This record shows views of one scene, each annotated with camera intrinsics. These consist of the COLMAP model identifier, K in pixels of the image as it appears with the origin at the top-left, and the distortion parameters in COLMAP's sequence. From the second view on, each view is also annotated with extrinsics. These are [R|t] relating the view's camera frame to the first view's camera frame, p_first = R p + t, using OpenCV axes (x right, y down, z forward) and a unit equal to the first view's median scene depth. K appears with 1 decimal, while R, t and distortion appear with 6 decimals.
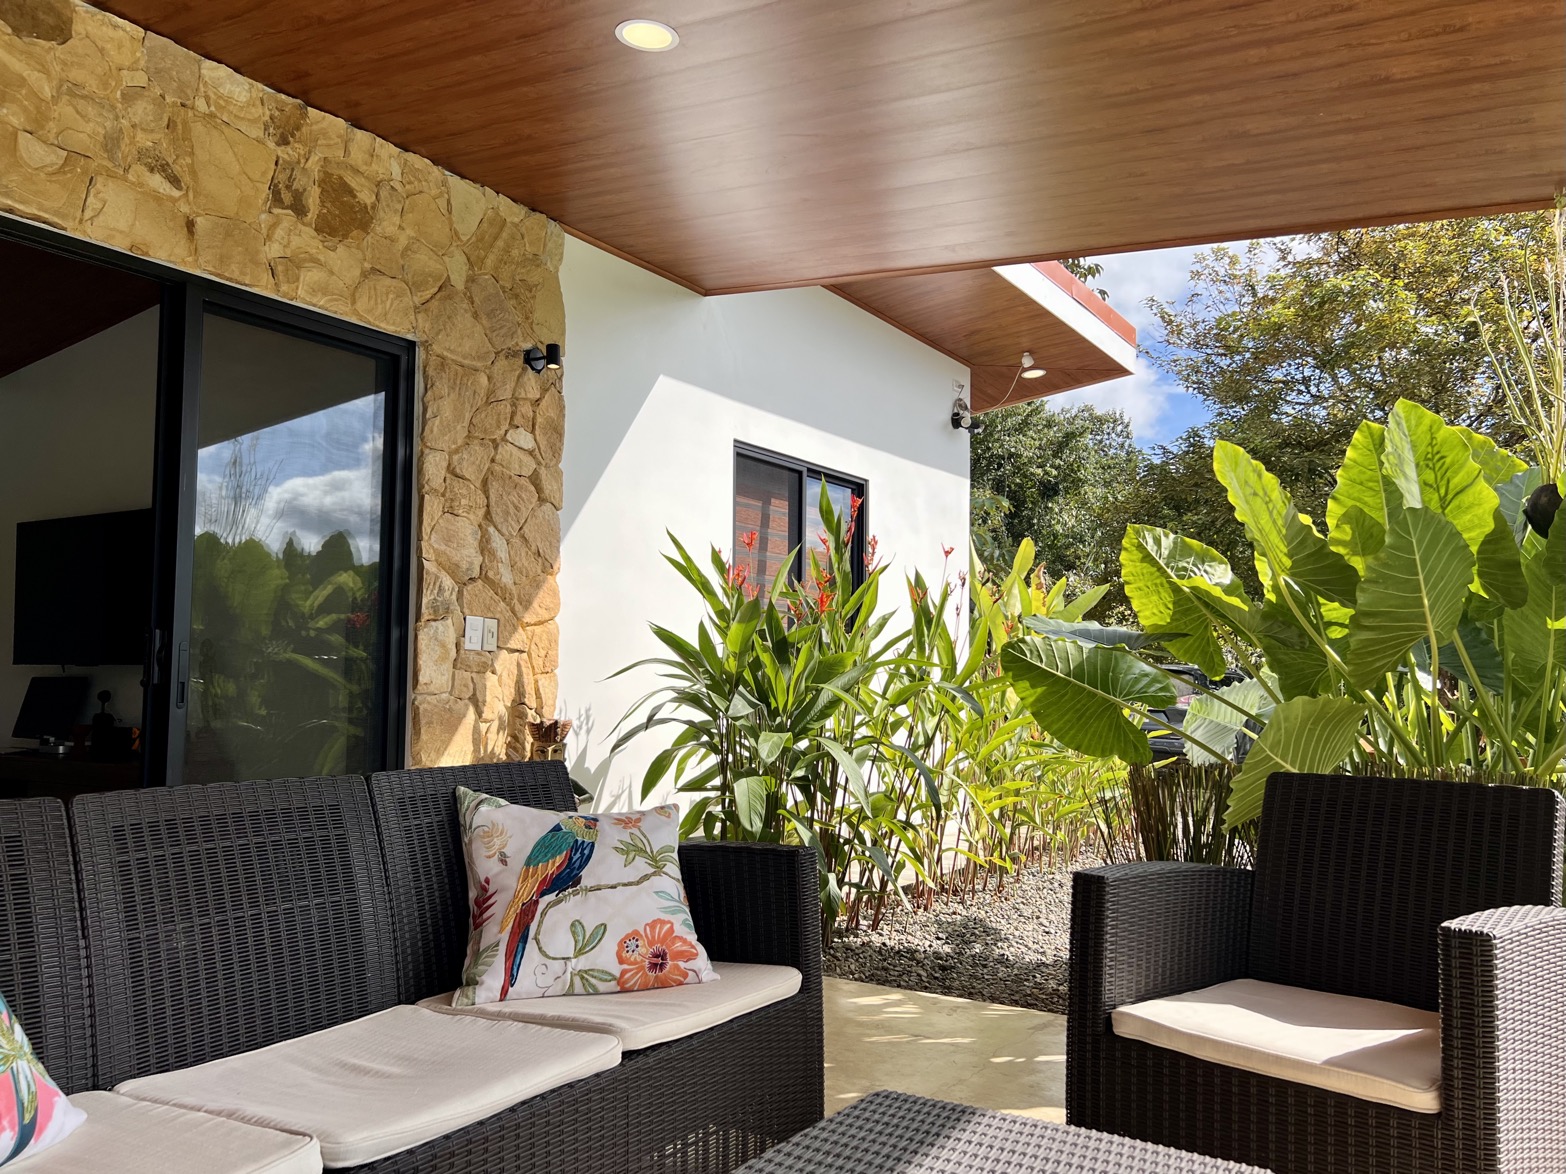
lens RADIAL K [[1220.7, 0, 783.0], [0, 1220.7, 587.0], [0, 0, 1]] dist [0.046374, -0.055287]
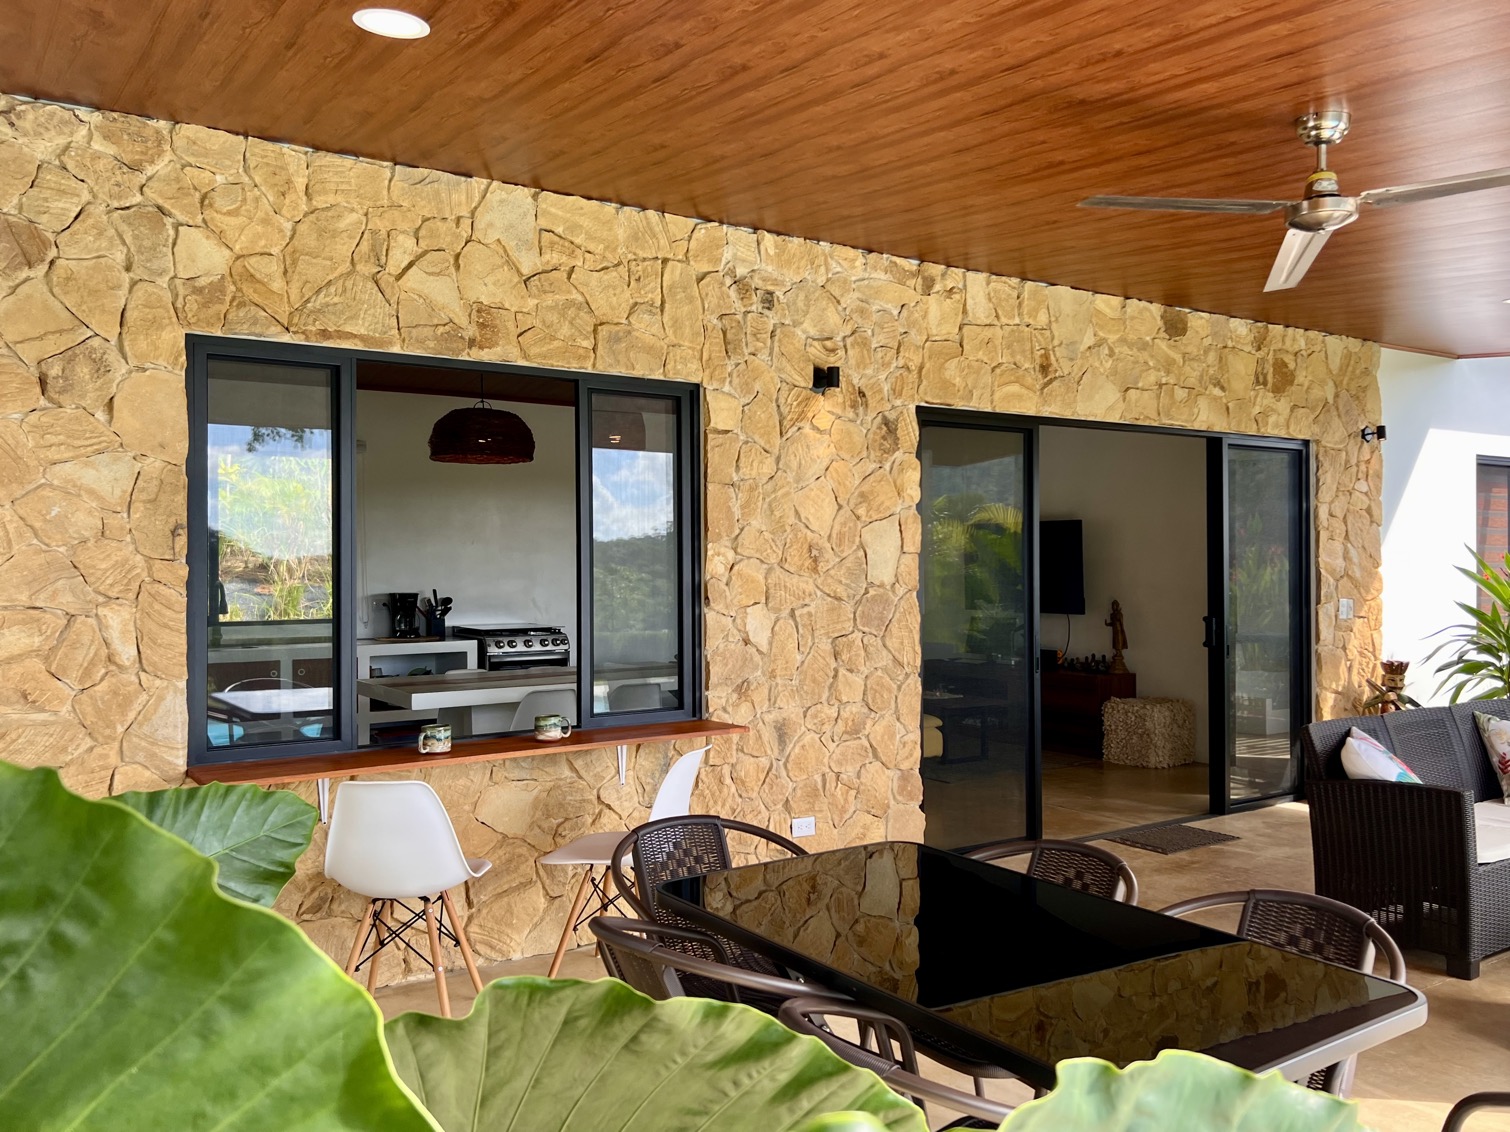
lens RADIAL K [[1226.4, 0, 755.0], [0, 1226.4, 566.0], [0, 0, 1]] dist [0.060269, -0.071758]
pose [[0.919842, -0.010844, -0.392138, -0.340805], [0.042455, 0.996498, 0.072031, -0.184667], [0.389984, -0.082906, 0.917082, -0.905075]]
